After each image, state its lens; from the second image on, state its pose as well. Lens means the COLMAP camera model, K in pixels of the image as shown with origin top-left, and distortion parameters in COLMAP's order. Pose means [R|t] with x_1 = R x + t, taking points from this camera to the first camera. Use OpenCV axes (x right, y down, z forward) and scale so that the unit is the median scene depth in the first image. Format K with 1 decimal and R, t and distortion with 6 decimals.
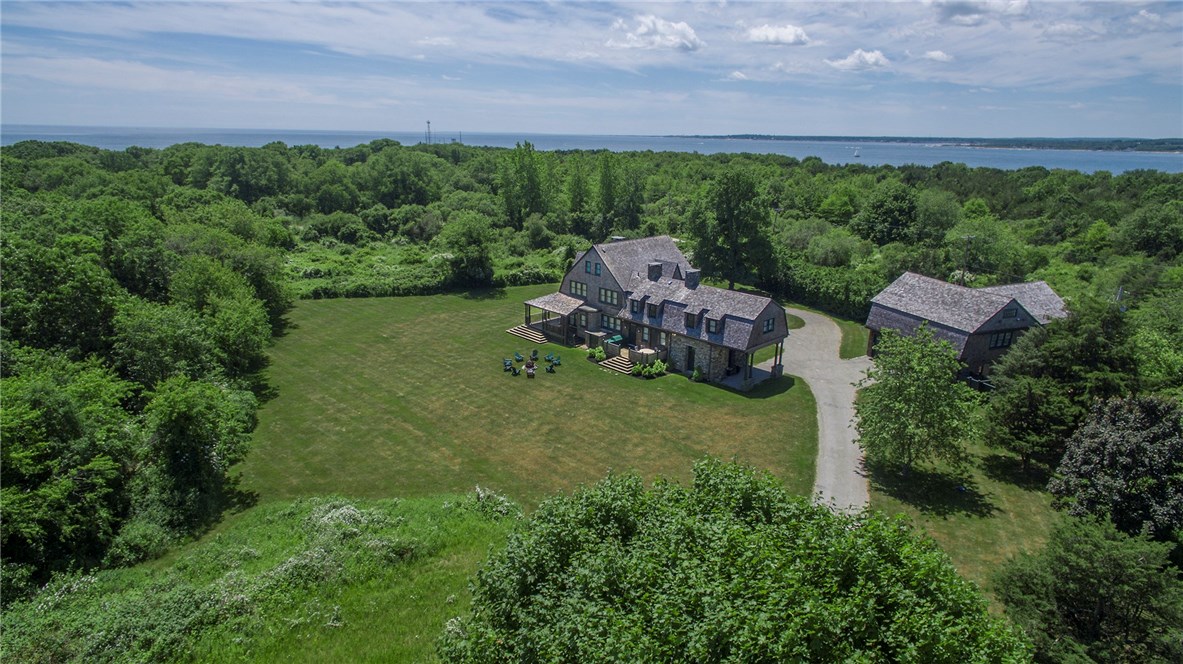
lens RADIAL K [[682.0, 0, 589.8], [0, 682.0, 333.5], [0, 0, 1]] dist [0.009521, 0.000905]
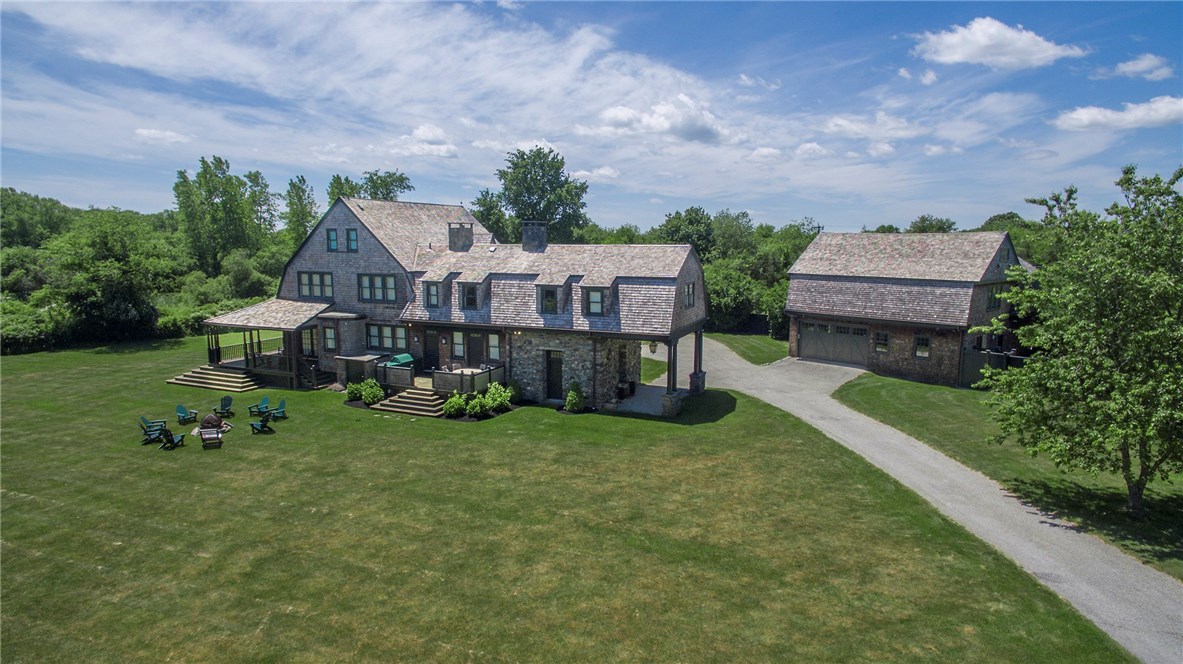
lens RADIAL K [[682.0, 0, 590.1], [0, 682.0, 328.6], [0, 0, 1]] dist [0.009521, 0.000905]
pose [[0.927665, -0.067446, 0.367271, -0.017847], [0.122890, 0.983907, -0.129714, 0.072506], [-0.352611, 0.165465, 0.921025, 0.483691]]
